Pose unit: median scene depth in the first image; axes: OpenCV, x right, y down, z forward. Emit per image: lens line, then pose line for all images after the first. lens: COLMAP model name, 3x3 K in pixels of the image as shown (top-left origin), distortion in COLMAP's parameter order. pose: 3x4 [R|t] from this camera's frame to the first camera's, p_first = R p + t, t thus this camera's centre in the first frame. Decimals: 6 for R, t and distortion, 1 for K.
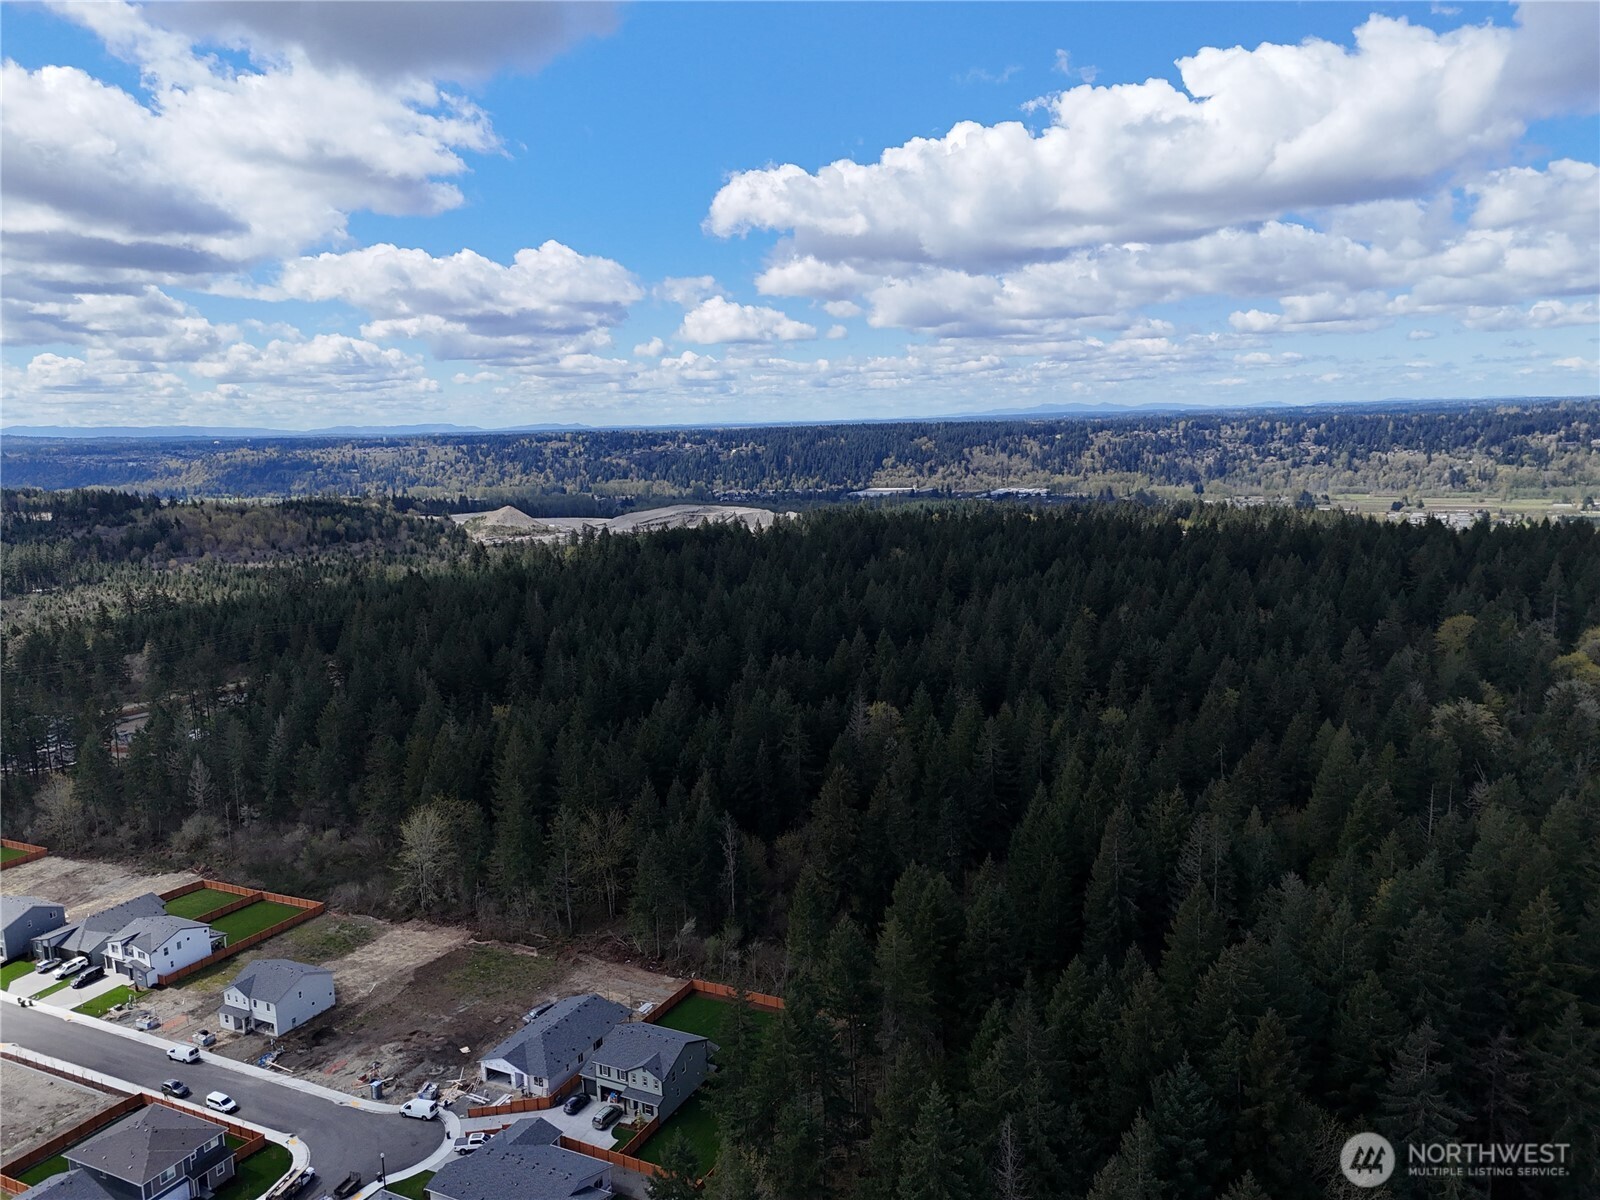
lens RADIAL K [[1159.5, 0, 797.7], [0, 1159.5, 603.9], [0, 0, 1]] dist [0.074931, -0.065087]
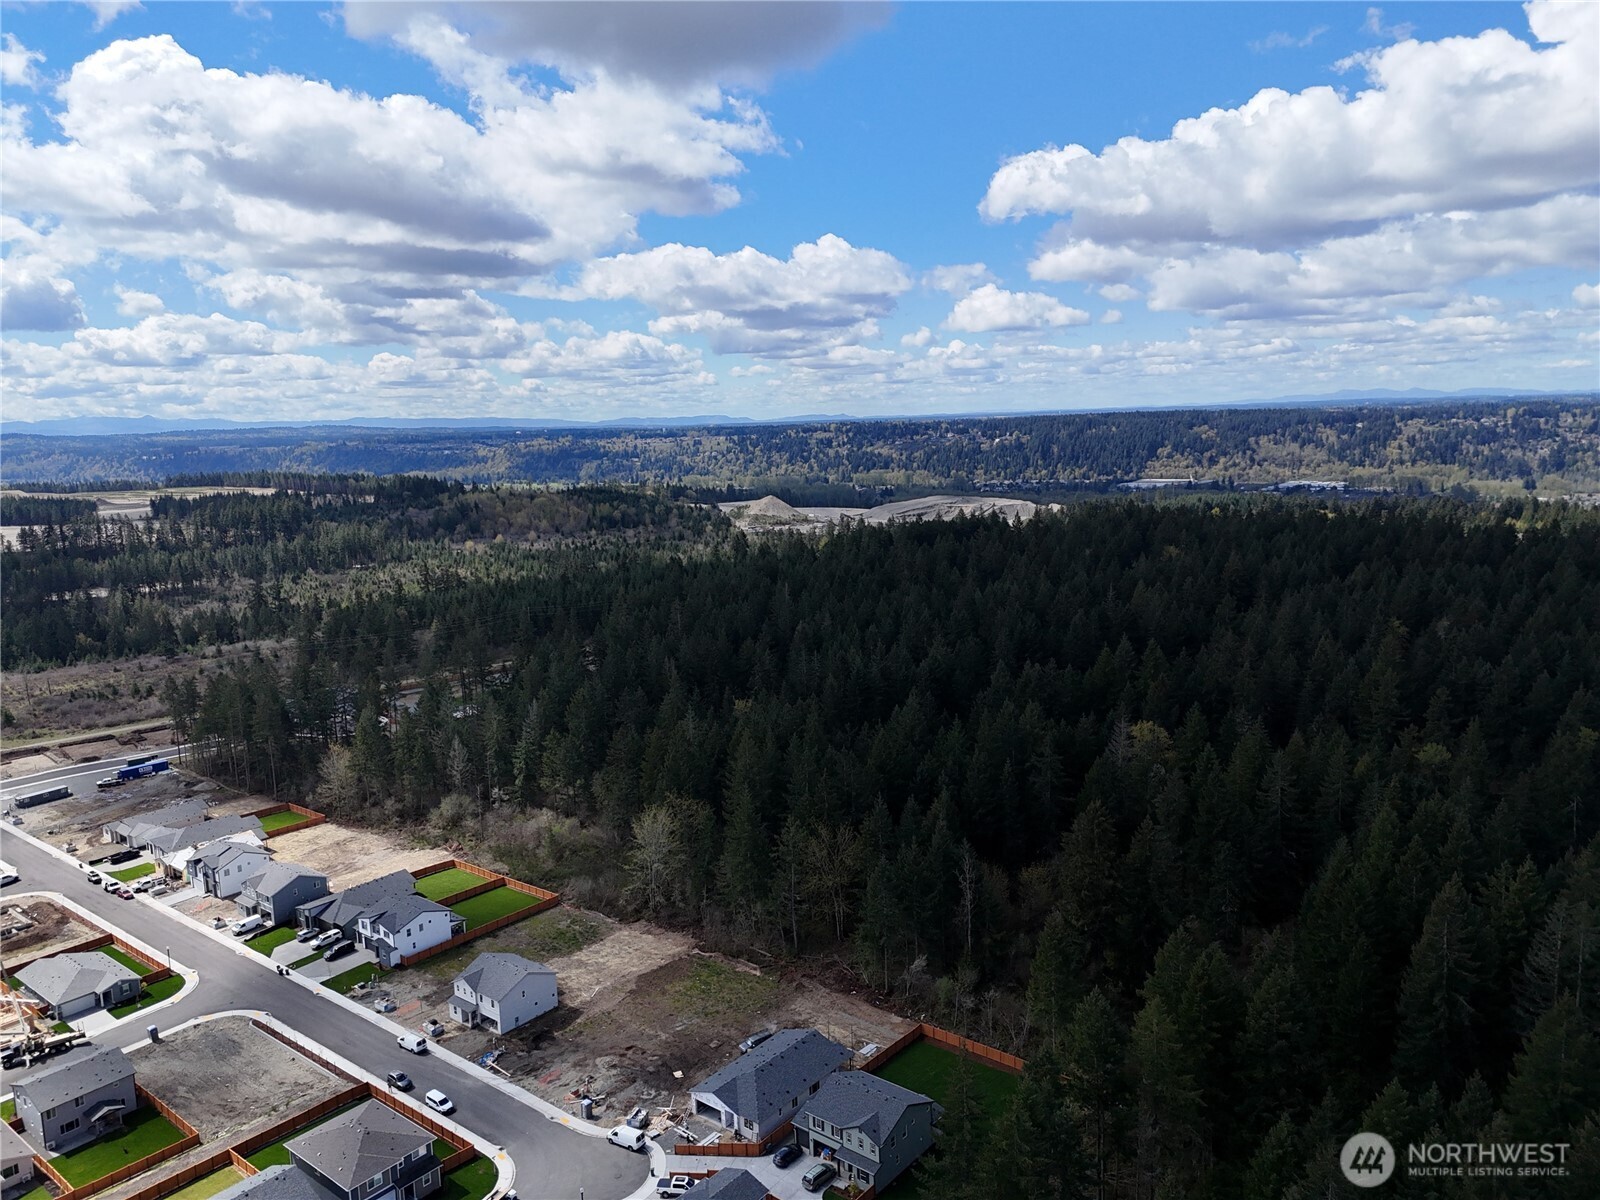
lens RADIAL K [[1159.5, 0, 805.5], [0, 1159.5, 590.9], [0, 0, 1]] dist [0.074931, -0.065087]
pose [[0.976297, 0.031324, -0.214156, 0.000704], [-0.031783, 0.999494, 0.001303, -0.001407], [0.214089, 0.005534, 0.976798, 0.009775]]
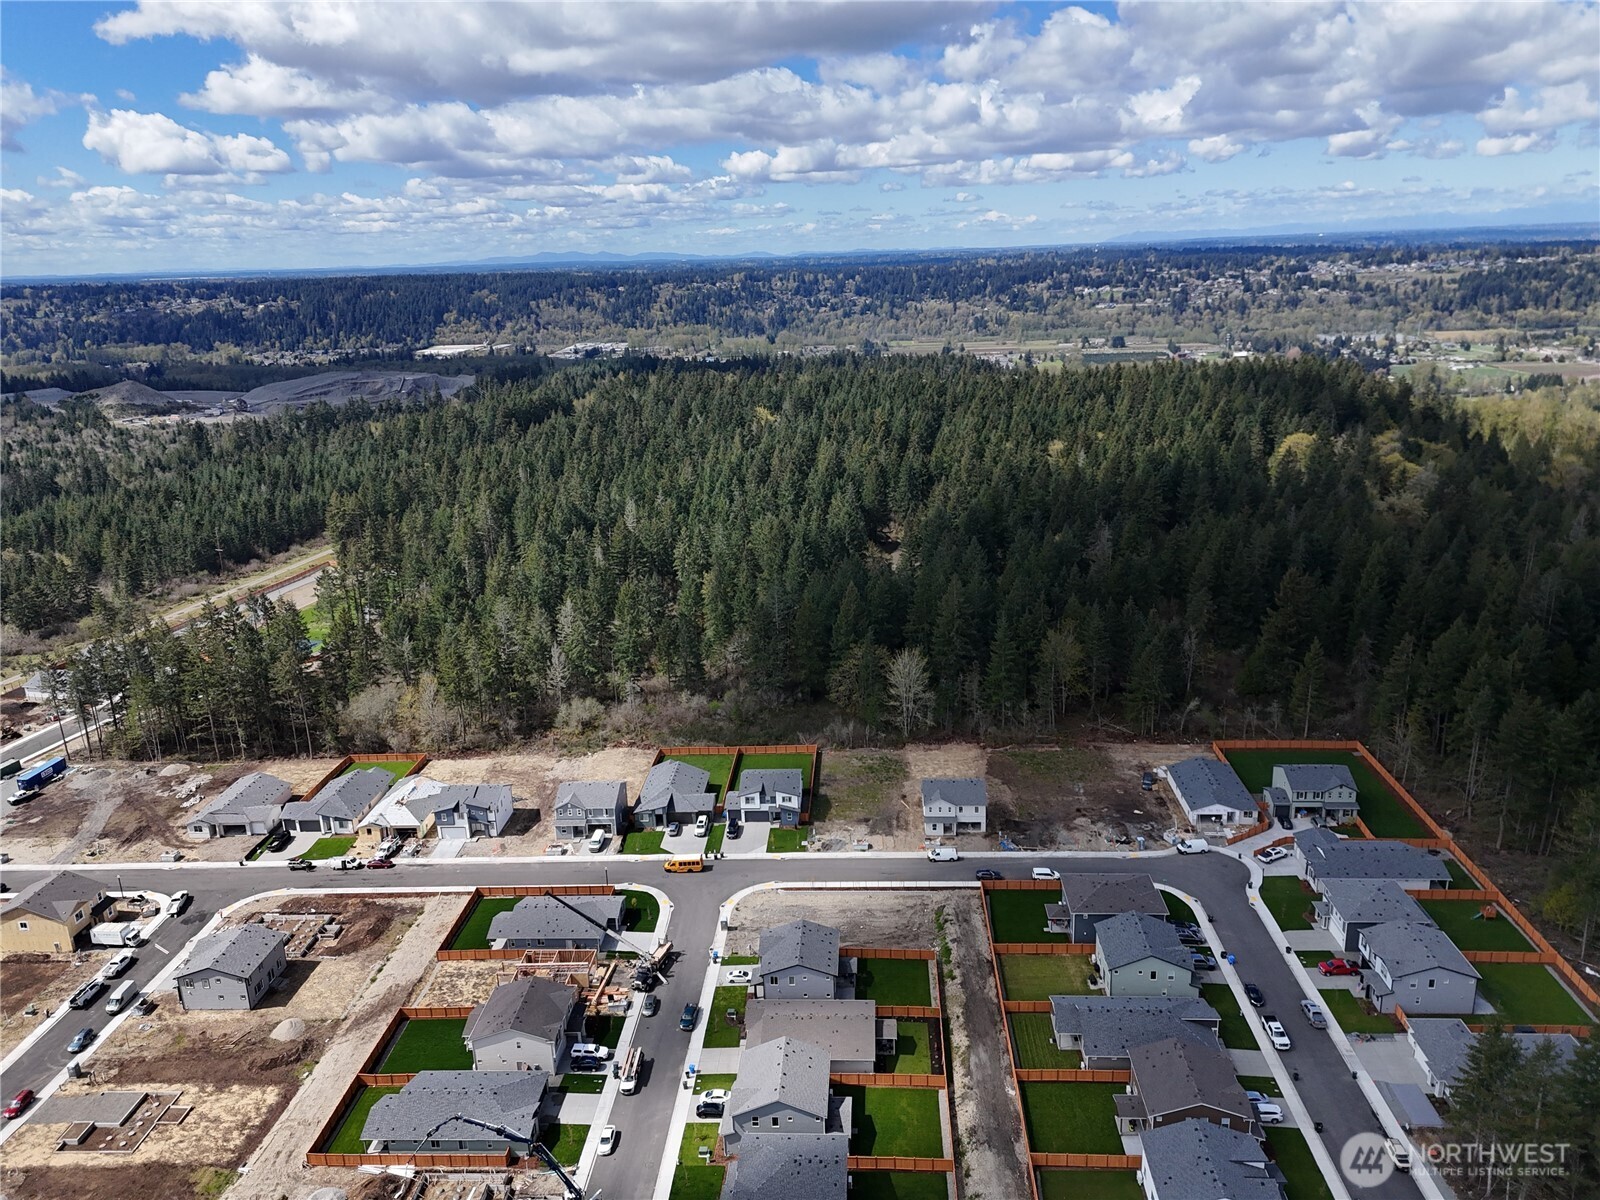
lens RADIAL K [[1159.5, 0, 798.5], [0, 1159.5, 606.7], [0, 0, 1]] dist [0.074931, -0.065087]
pose [[0.917508, -0.116550, 0.380257, -0.108749], [0.068498, 0.988119, 0.137586, -0.004141], [-0.391774, -0.100189, 0.914590, 0.000184]]
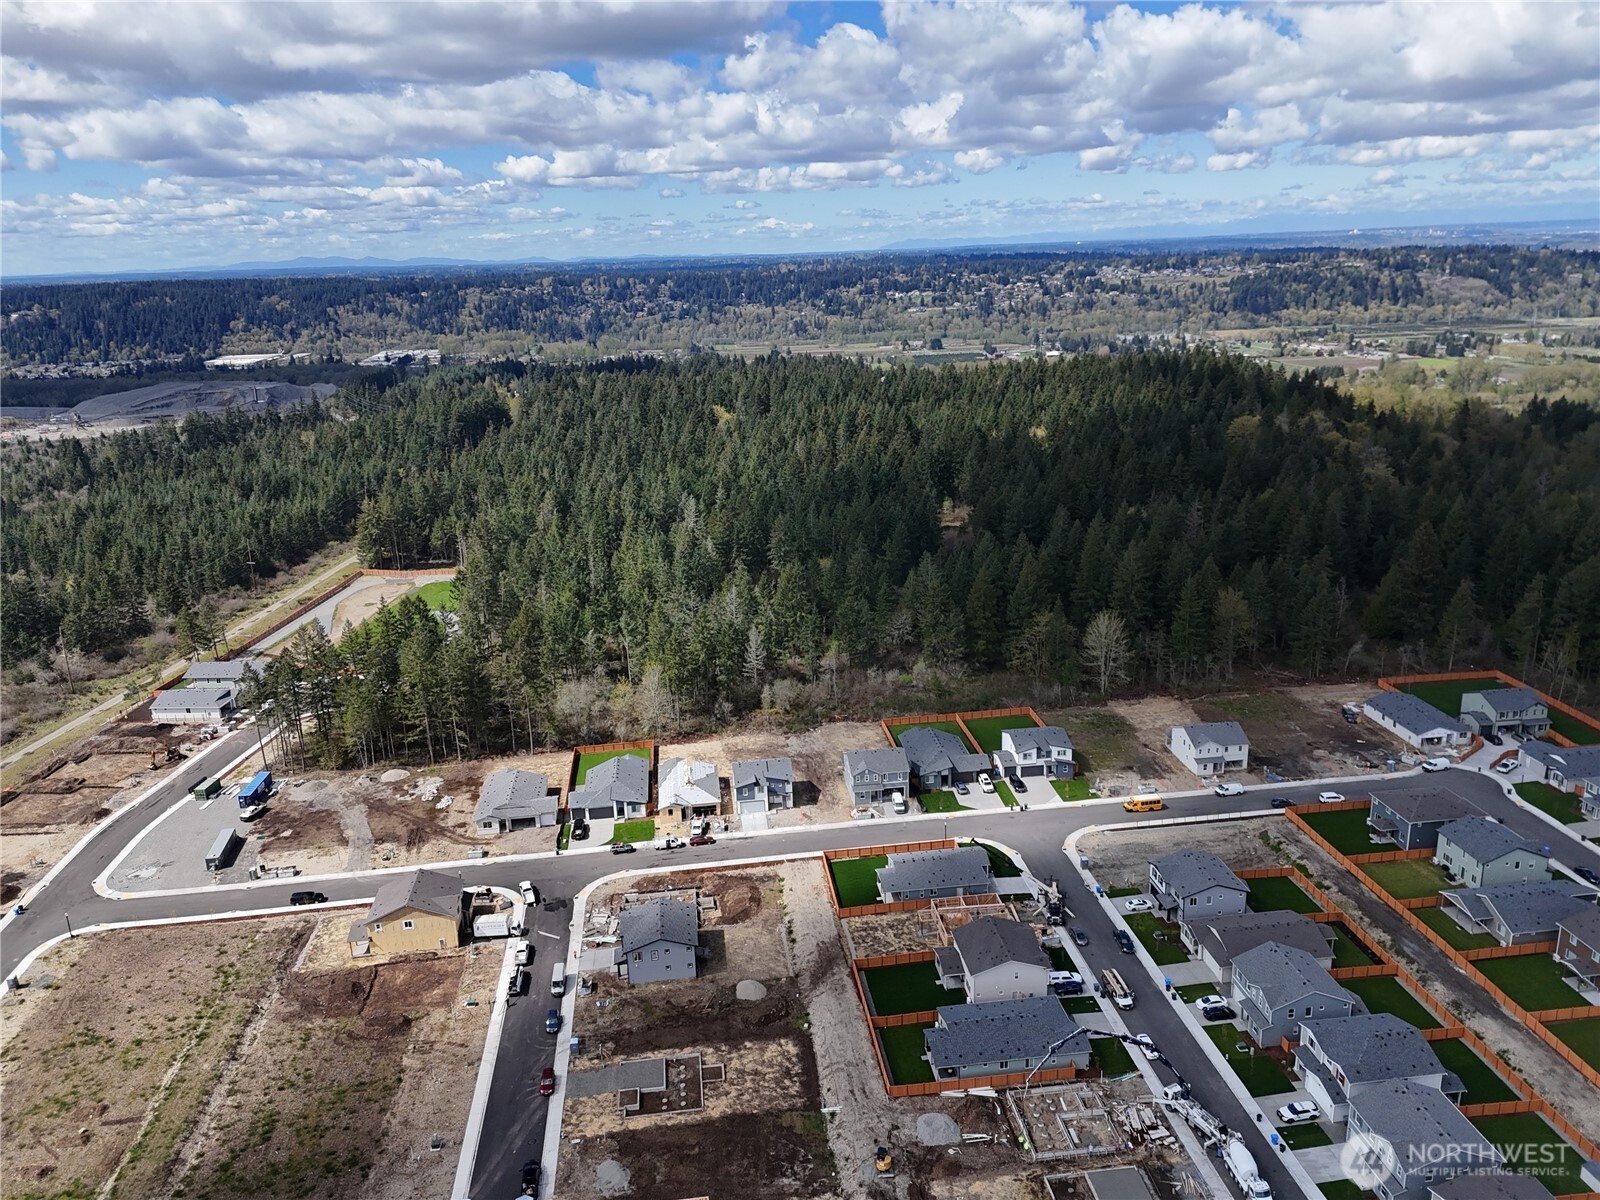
lens RADIAL K [[1159.5, 0, 798.2], [0, 1159.5, 602.6], [0, 0, 1]] dist [0.074931, -0.065087]
pose [[0.833130, -0.158359, 0.529922, -0.159132], [0.095830, 0.984973, 0.143682, -0.005628], [-0.544712, -0.068924, 0.835786, 0.019205]]
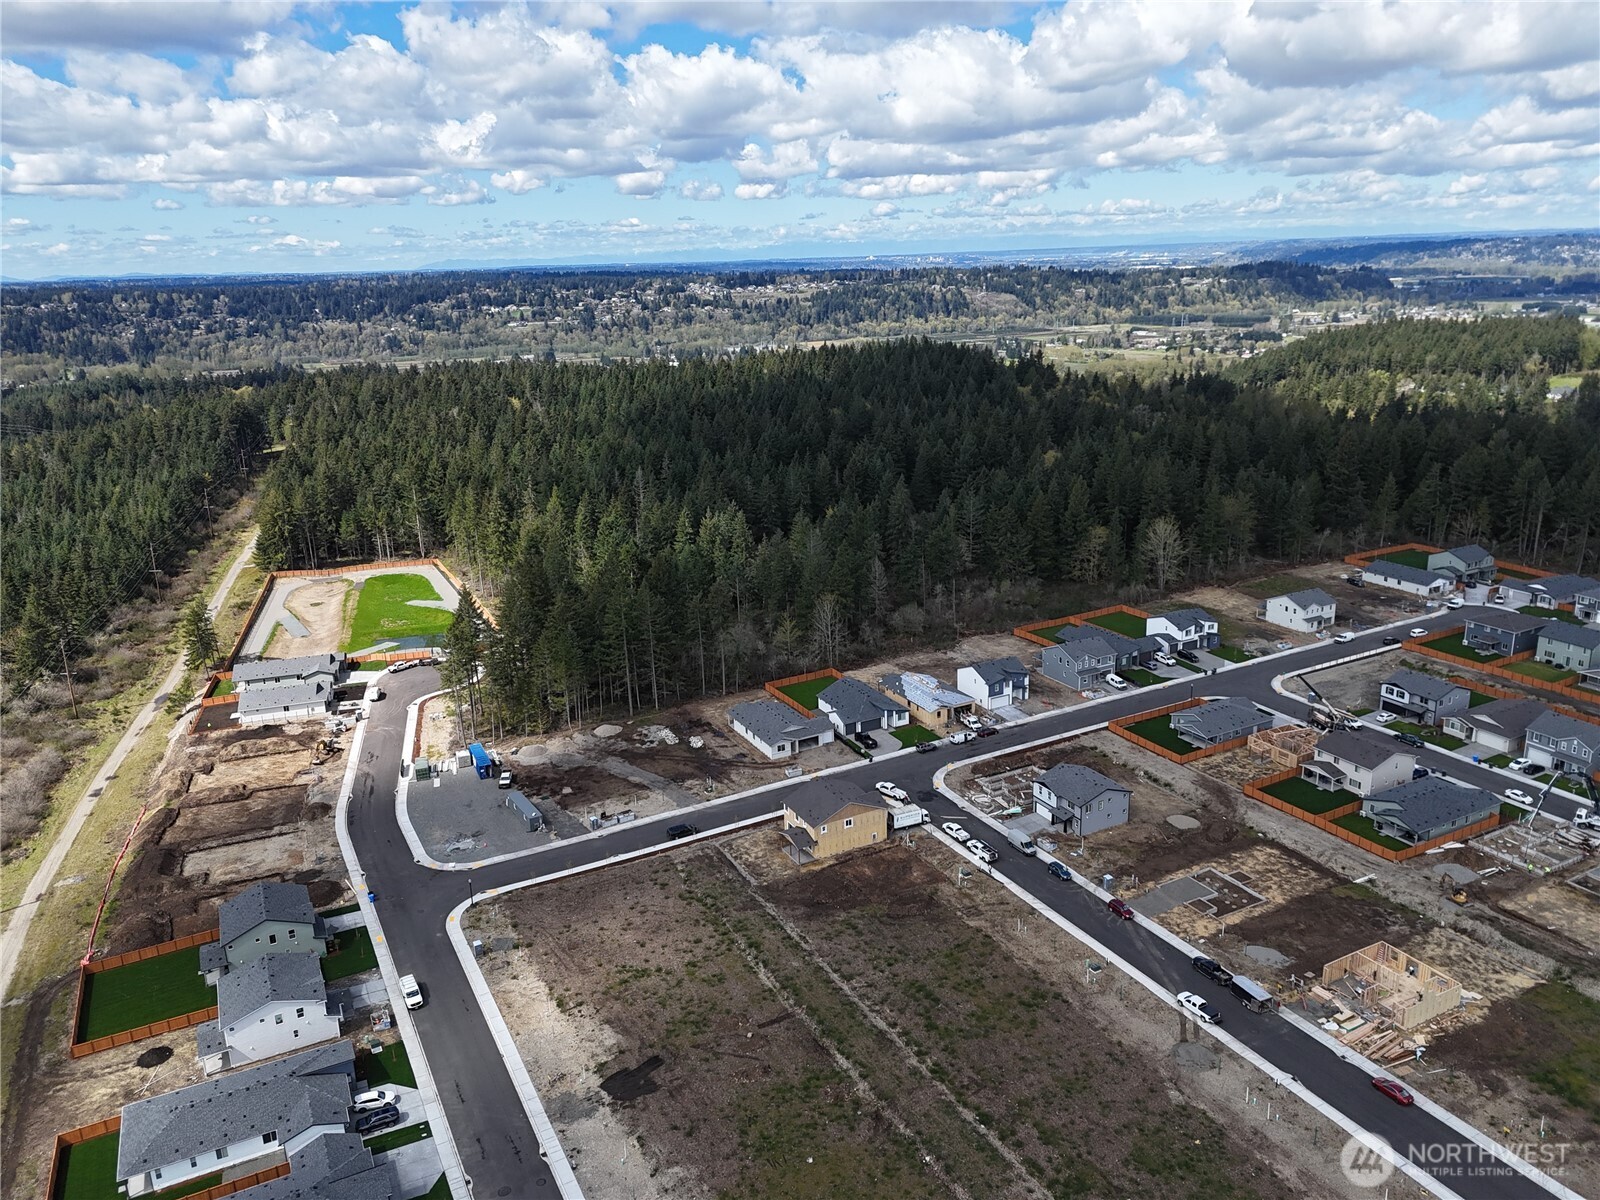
lens RADIAL K [[1159.5, 0, 791.4], [0, 1159.5, 606.3], [0, 0, 1]] dist [0.074931, -0.065087]
pose [[0.583187, -0.222213, 0.781354, -0.220127], [0.141437, 0.974943, 0.171703, -0.003666], [-0.799930, 0.010378, 0.600003, 0.065561]]
